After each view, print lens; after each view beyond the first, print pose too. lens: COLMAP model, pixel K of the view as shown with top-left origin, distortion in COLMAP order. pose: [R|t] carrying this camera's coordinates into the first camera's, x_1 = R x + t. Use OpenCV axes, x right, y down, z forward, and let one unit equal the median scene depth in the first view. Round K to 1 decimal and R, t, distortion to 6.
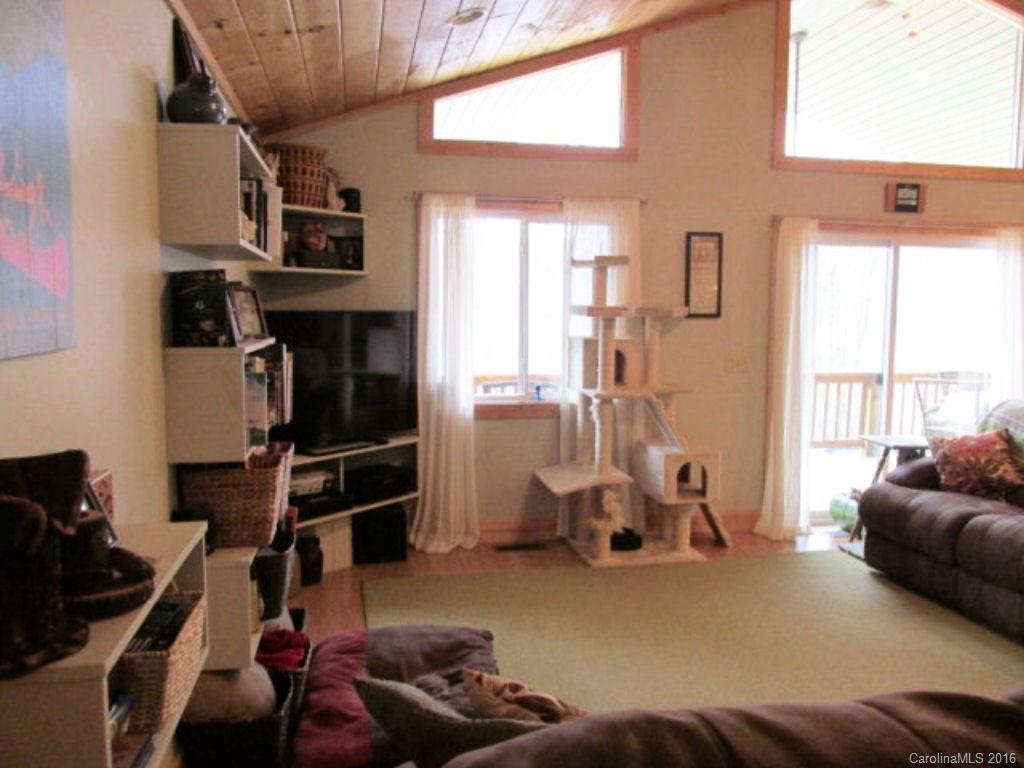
lens RADIAL K [[859.8, 0, 520.7], [0, 859.8, 386.6], [0, 0, 1]] dist [-0.028483, 0.001948]
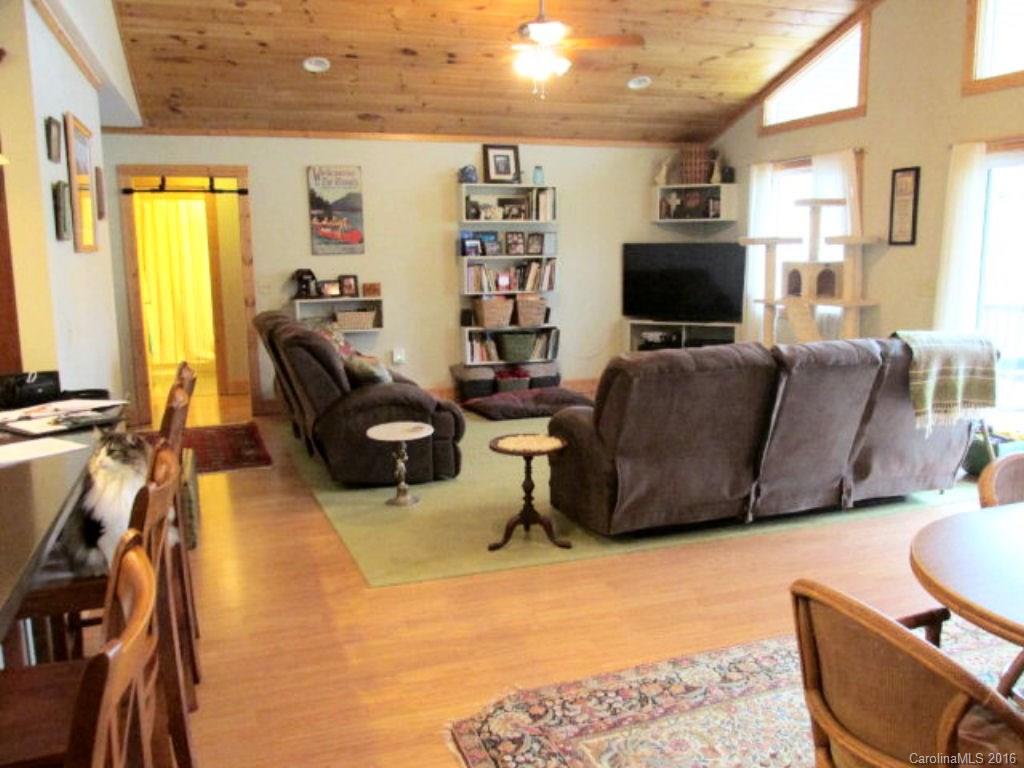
lens RADIAL K [[859.8, 0, 520.7], [0, 859.8, 386.6], [0, 0, 1]] dist [-0.028483, 0.001948]
pose [[0.143847, 0.151460, -0.977941, 1.304957], [-0.087945, 0.986265, 0.139813, -0.011069], [0.985684, 0.065893, 0.155191, 0.363085]]
